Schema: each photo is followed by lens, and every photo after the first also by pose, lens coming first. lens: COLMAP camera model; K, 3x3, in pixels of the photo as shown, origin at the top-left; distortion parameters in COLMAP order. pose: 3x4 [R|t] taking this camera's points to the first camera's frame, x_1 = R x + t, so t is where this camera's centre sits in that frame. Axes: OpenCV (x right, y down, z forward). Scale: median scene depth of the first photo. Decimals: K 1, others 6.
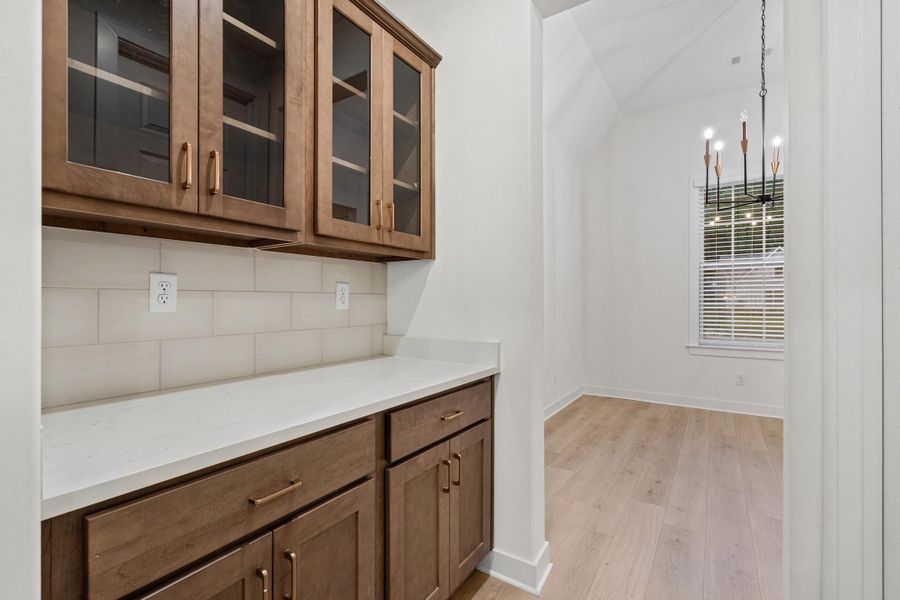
lens RADIAL K [[404.8, 0, 445.3], [0, 404.8, 301.4], [0, 0, 1]] dist [-0.000360, 0.000313]
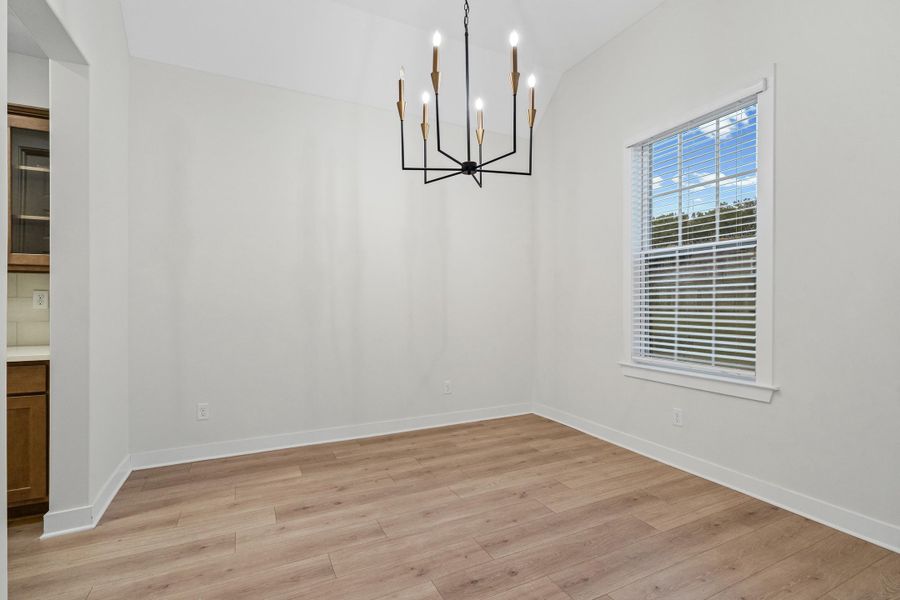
lens RADIAL K [[404.8, 0, 445.3], [0, 404.8, 301.4], [0, 0, 1]] dist [-0.000360, 0.000313]
pose [[0.859553, -0.003100, -0.511038, 0.900489], [0.000182, 0.999983, -0.005761, 0.001068], [0.511047, 0.004859, 0.859539, 0.259602]]
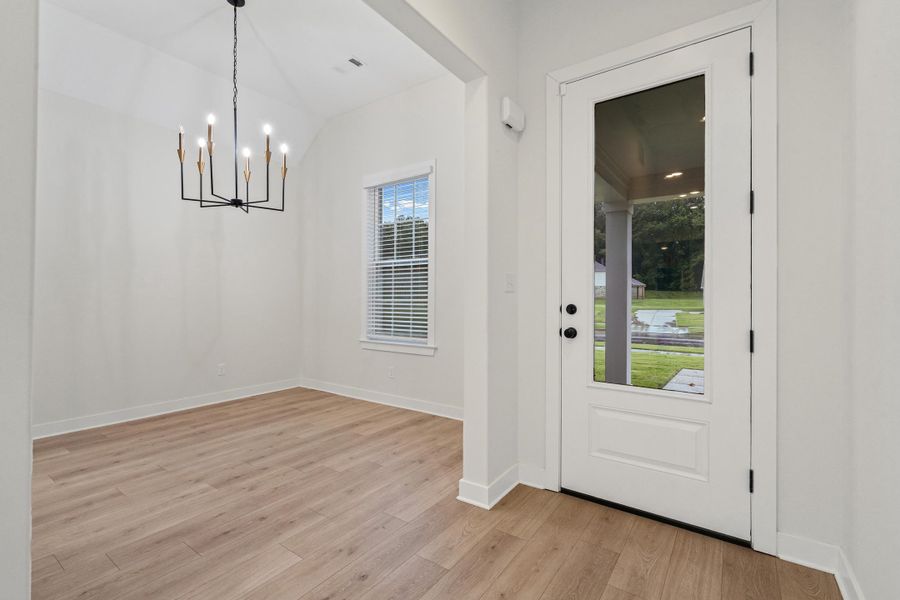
lens RADIAL K [[406.8, 0, 439.7], [0, 406.8, 296.5], [0, 0, 1]] dist [0.000387, 0.000221]
pose [[0.998950, 0.000922, -0.045812, 1.092948], [-0.001090, 0.999993, -0.003655, 0.001102], [0.045808, 0.003701, 0.998943, -0.046772]]
